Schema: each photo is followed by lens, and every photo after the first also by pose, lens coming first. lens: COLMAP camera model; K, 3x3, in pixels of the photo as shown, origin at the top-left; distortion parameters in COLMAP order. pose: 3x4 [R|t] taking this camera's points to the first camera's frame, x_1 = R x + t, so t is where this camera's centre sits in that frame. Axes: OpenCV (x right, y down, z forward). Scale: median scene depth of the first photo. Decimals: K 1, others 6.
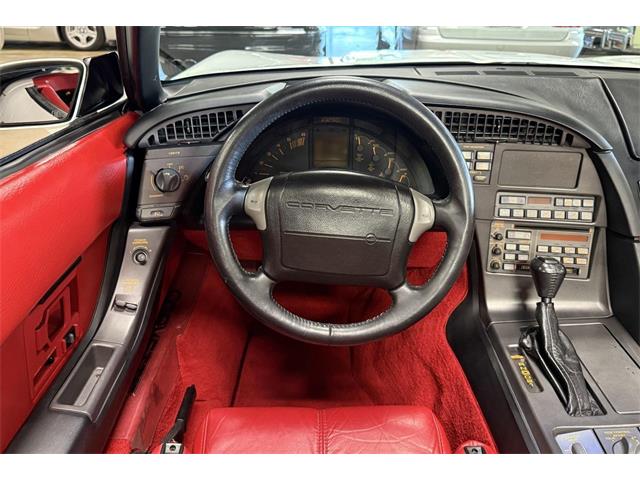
lens RADIAL K [[471.3, 0, 318.3], [0, 471.3, 233.5], [0, 0, 1]] dist [0.043576, -0.060939]
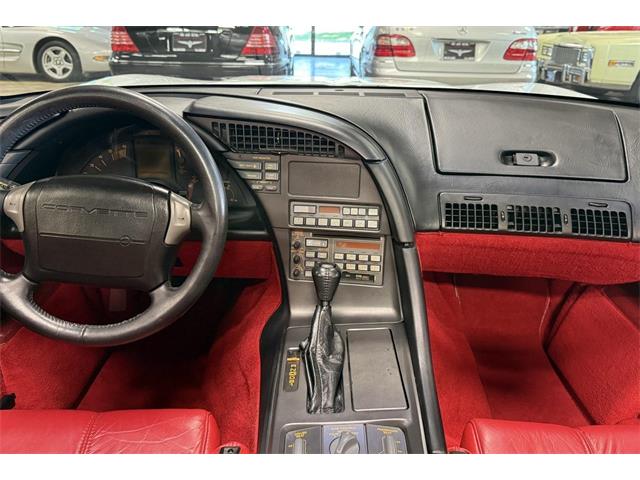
lens RADIAL K [[471.3, 0, 317.5], [0, 471.3, 236.4], [0, 0, 1]] dist [0.043576, -0.060939]
pose [[0.999949, 0.002997, 0.009661, 0.430926], [-0.002420, 0.998241, -0.059232, 0.051671], [-0.009822, 0.059206, 0.998197, -0.036788]]
